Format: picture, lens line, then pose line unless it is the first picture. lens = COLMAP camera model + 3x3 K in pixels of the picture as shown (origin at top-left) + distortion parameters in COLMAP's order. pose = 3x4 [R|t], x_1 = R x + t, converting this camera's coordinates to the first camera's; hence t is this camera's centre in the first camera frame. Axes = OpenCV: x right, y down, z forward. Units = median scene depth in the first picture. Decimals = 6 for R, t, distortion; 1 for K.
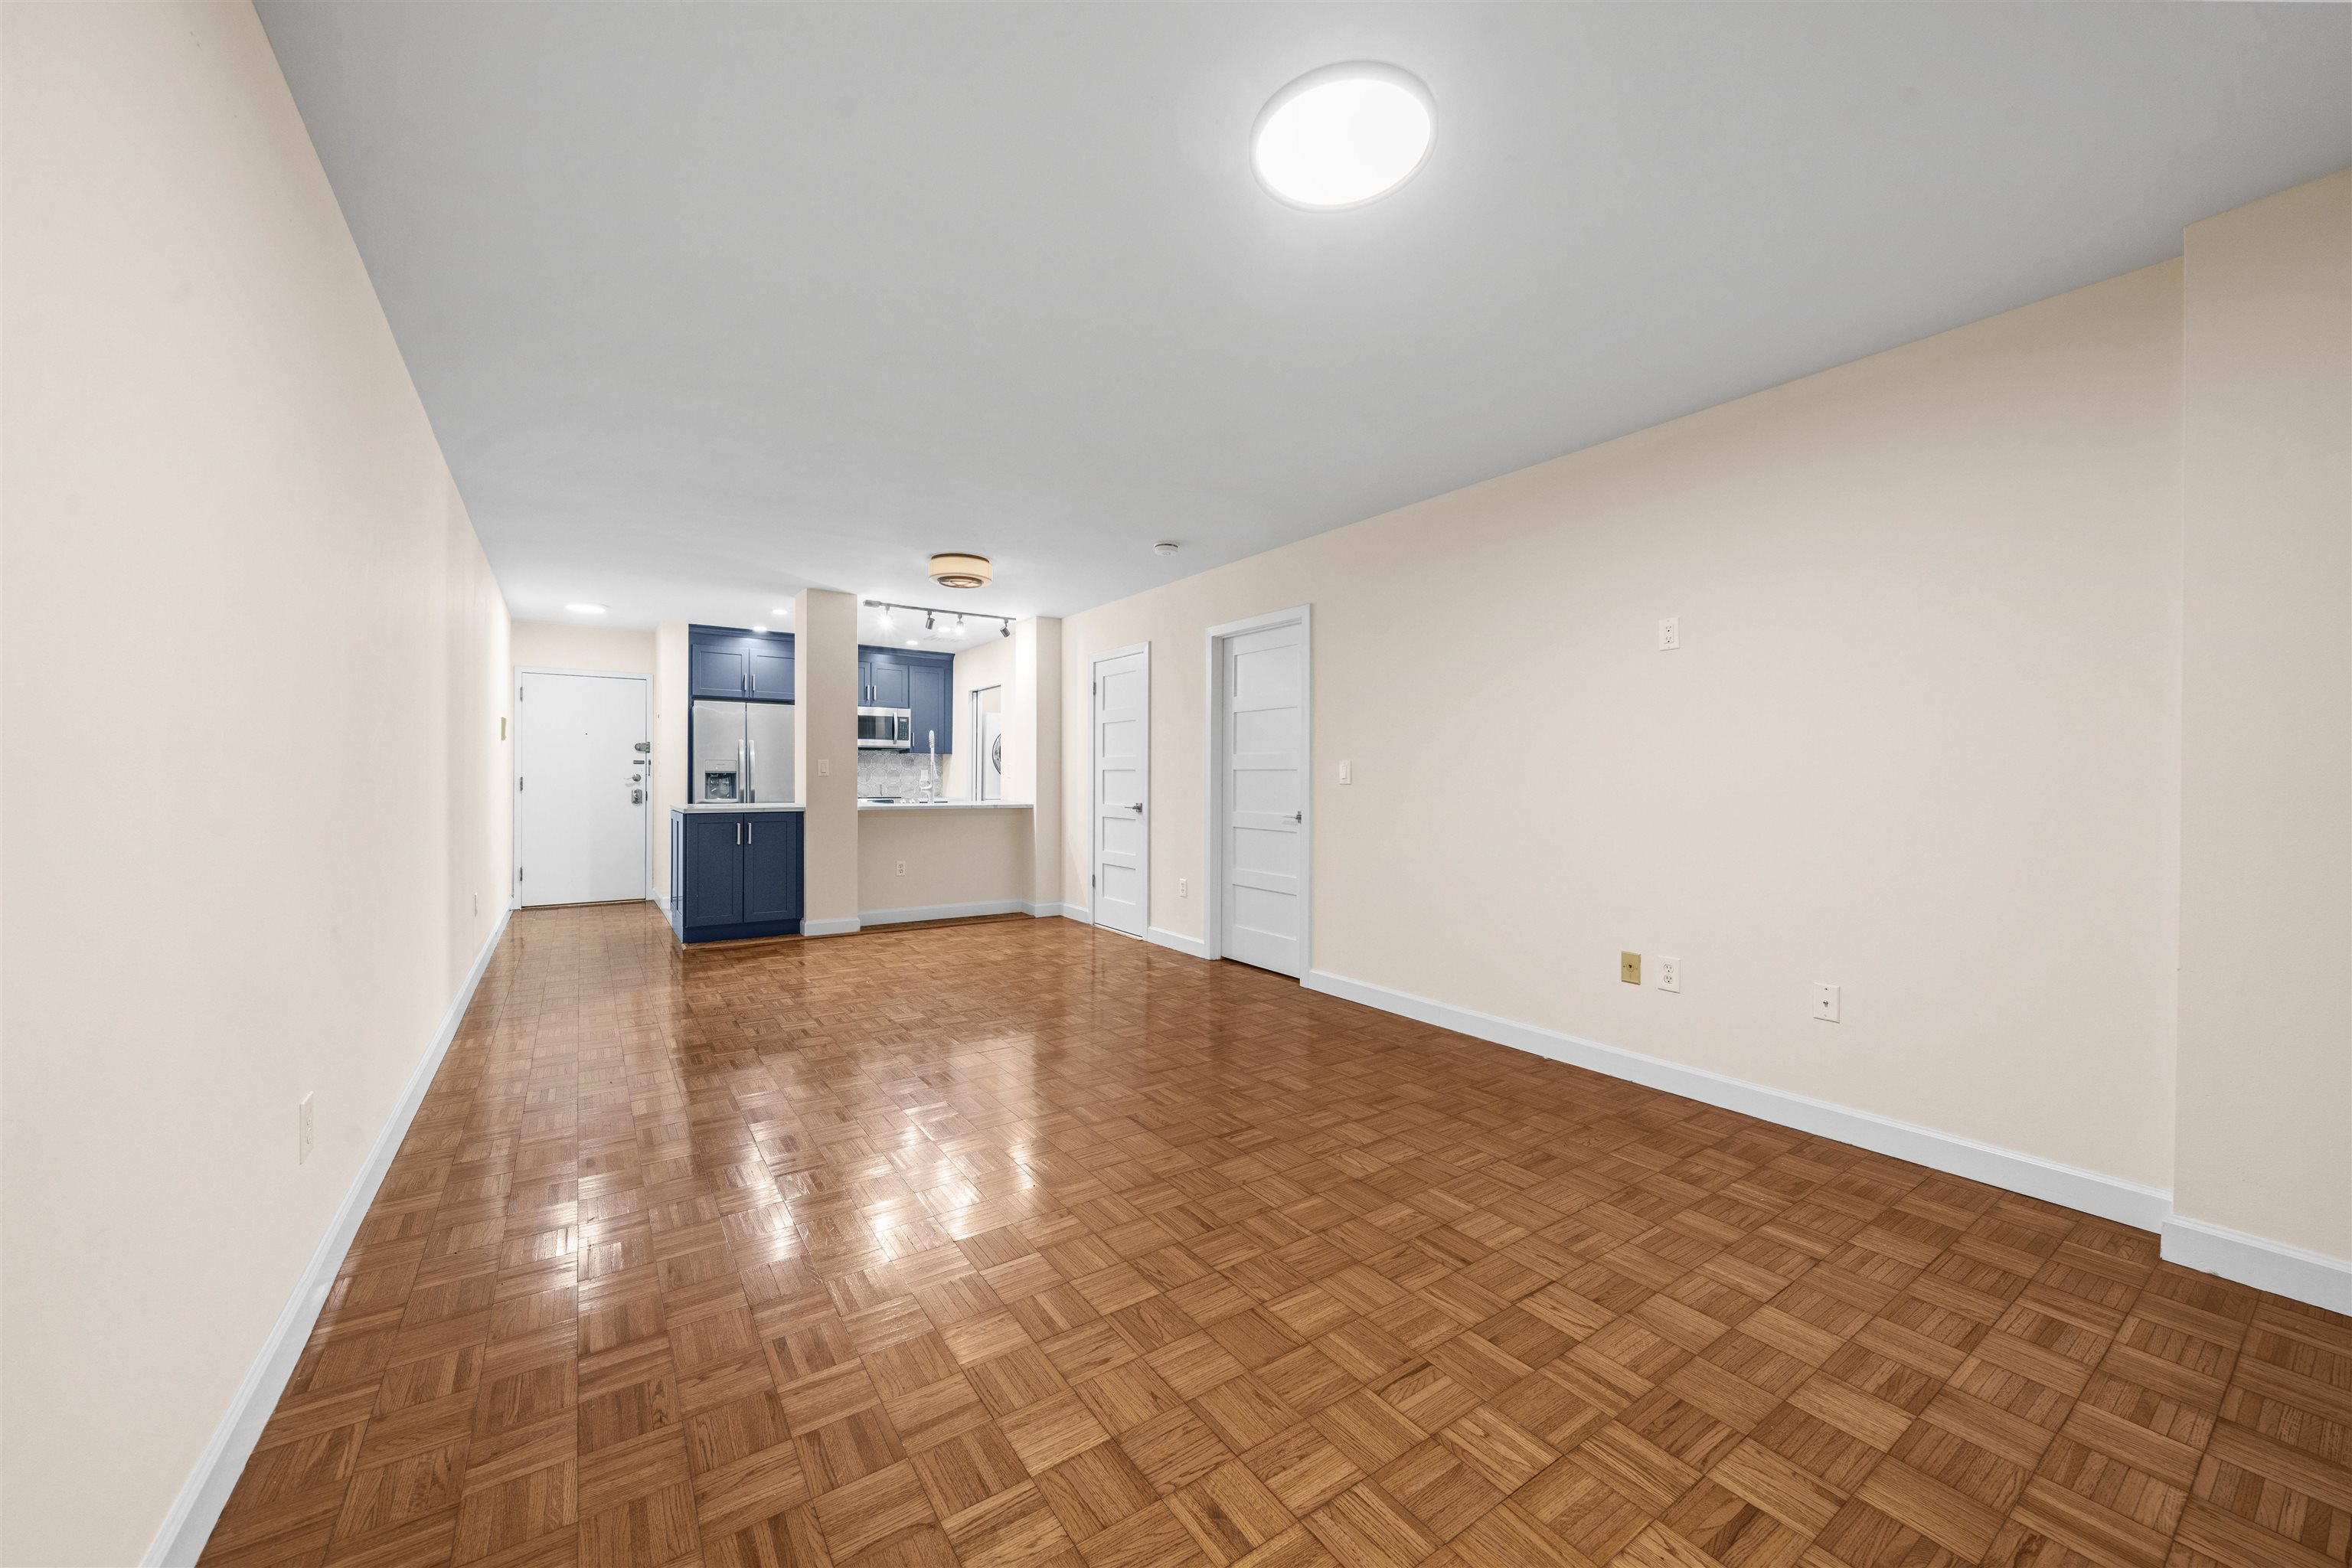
lens RADIAL K [[867.3, 0, 1176.0], [0, 867.3, 784.0], [0, 0, 1]] dist [-0.000016, 0.000003]
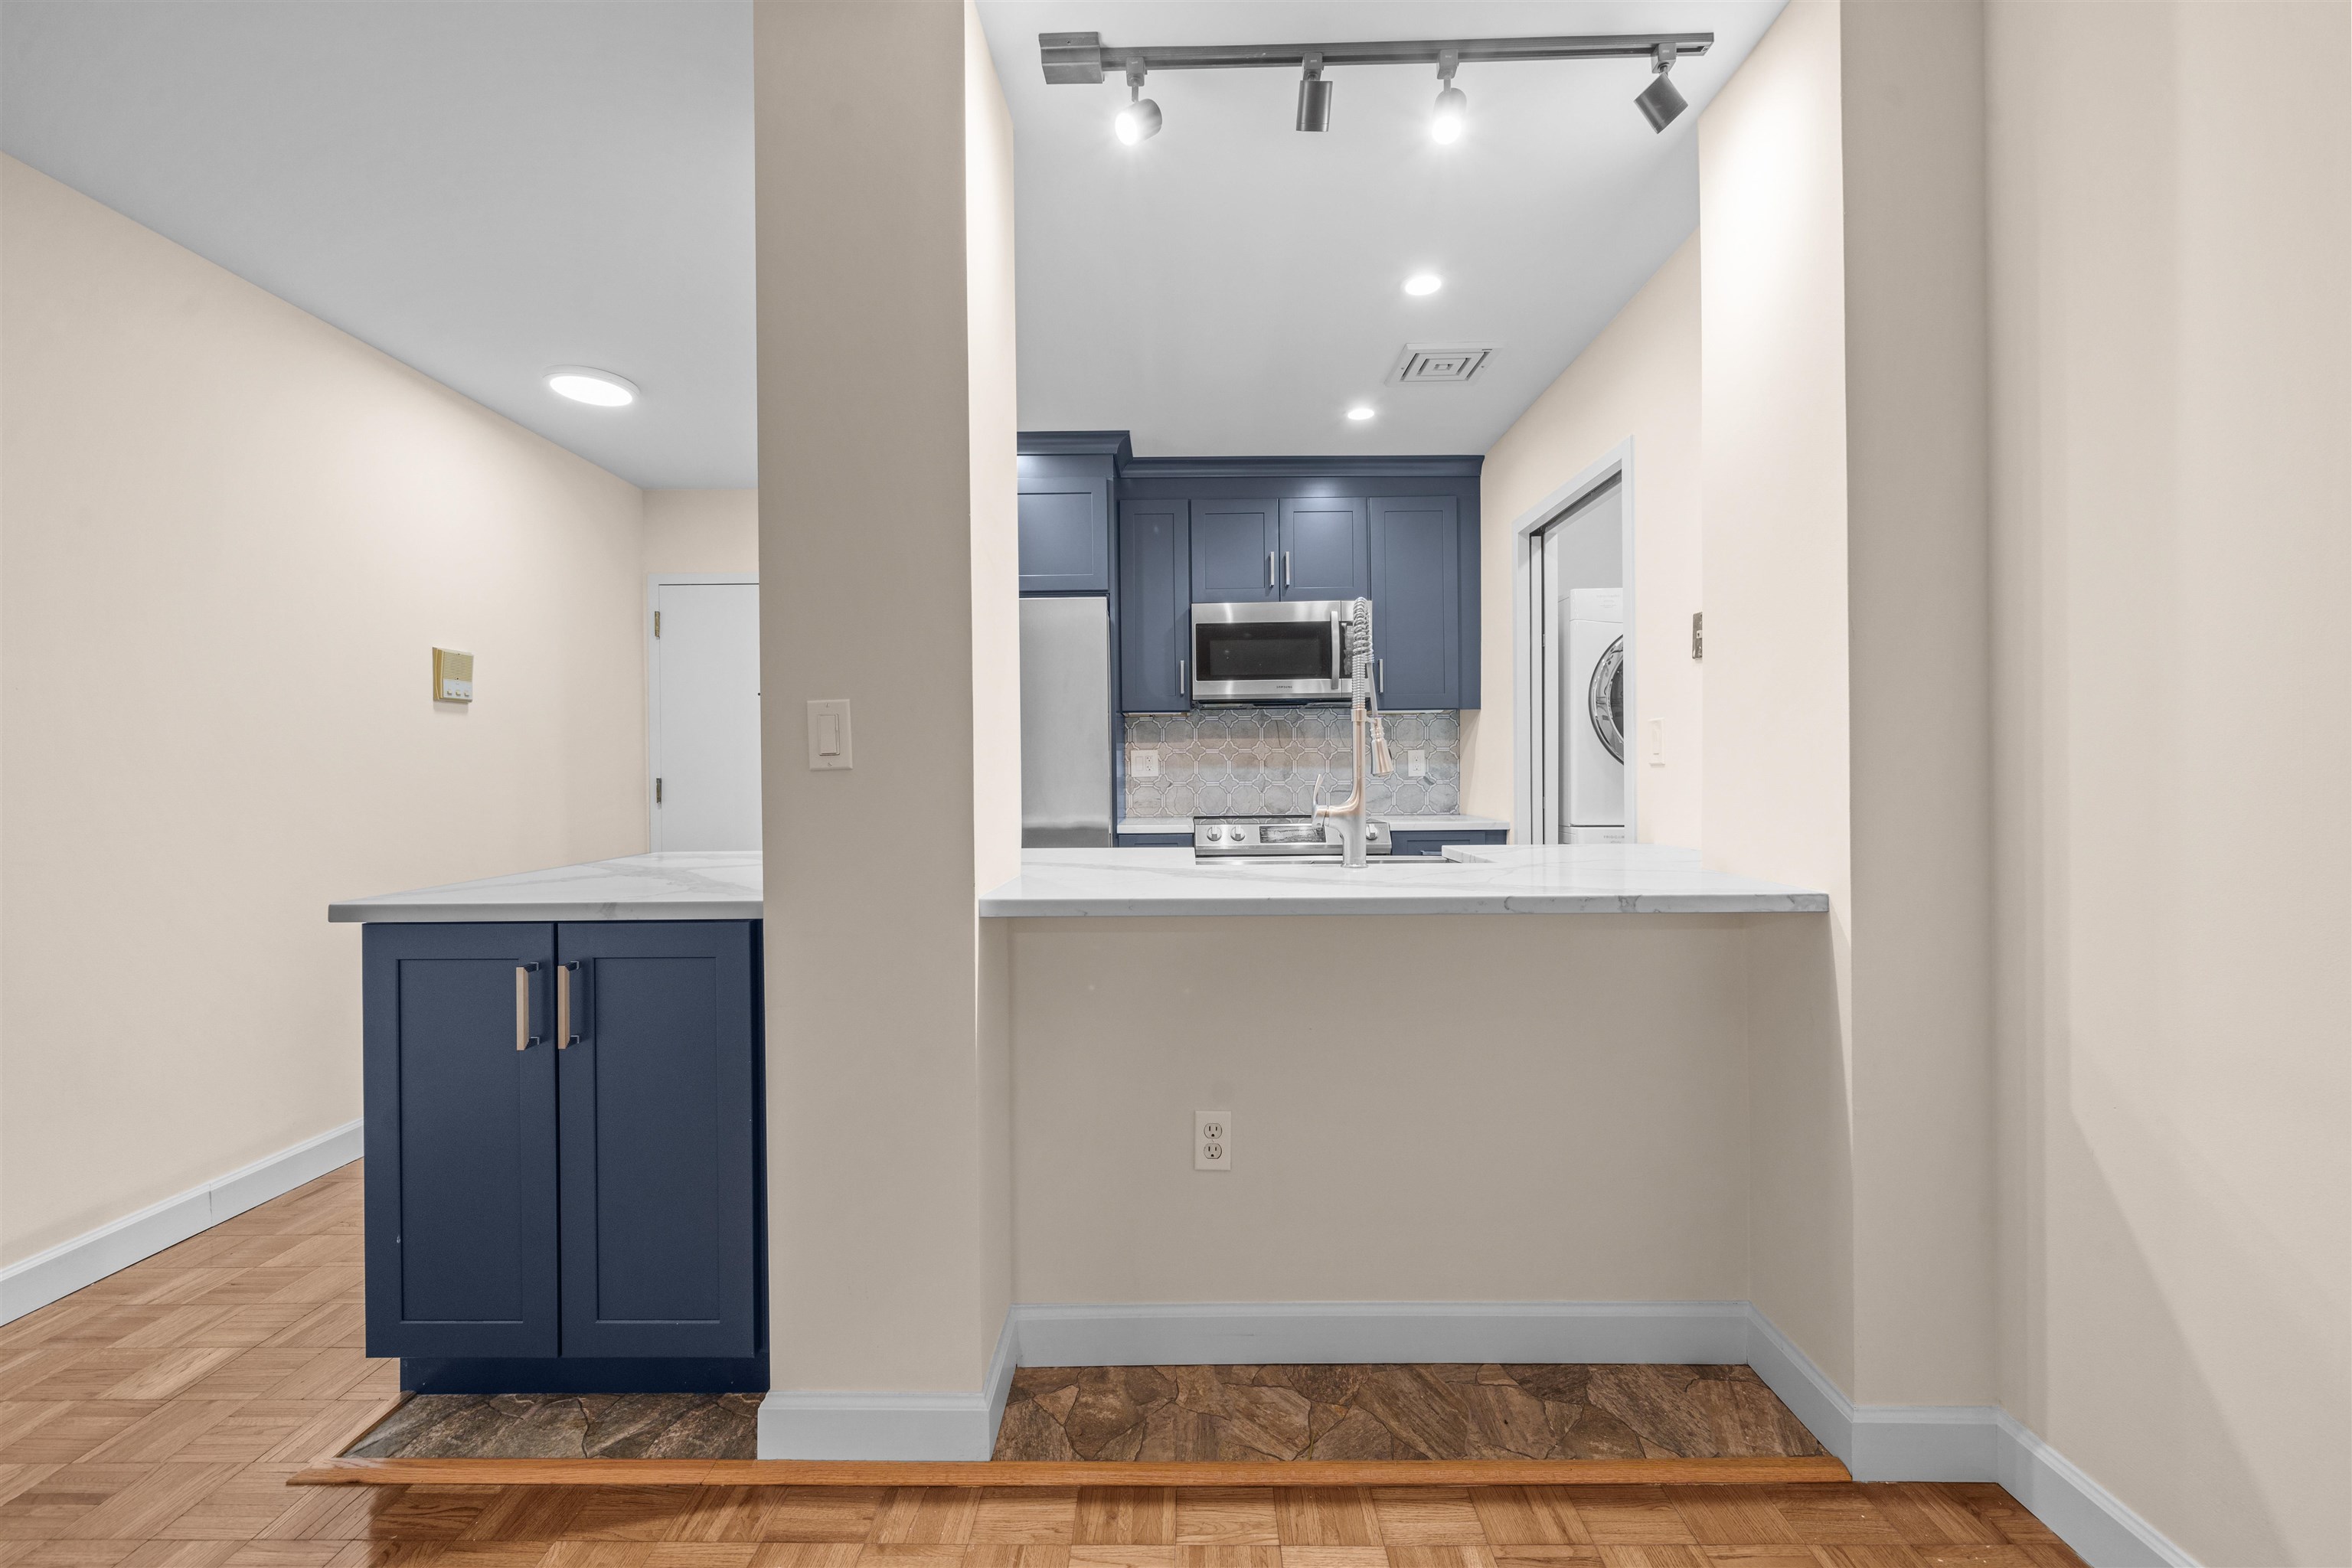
lens RADIAL K [[939.2, 0, 1173.2], [0, 939.2, 764.2], [0, 0, 1]] dist [-0.002273, -0.000296]
pose [[0.816336, -0.014970, -0.577383, -0.167477], [0.006307, 0.999835, -0.017006, -0.004293], [0.577543, 0.010241, 0.816296, 0.755476]]
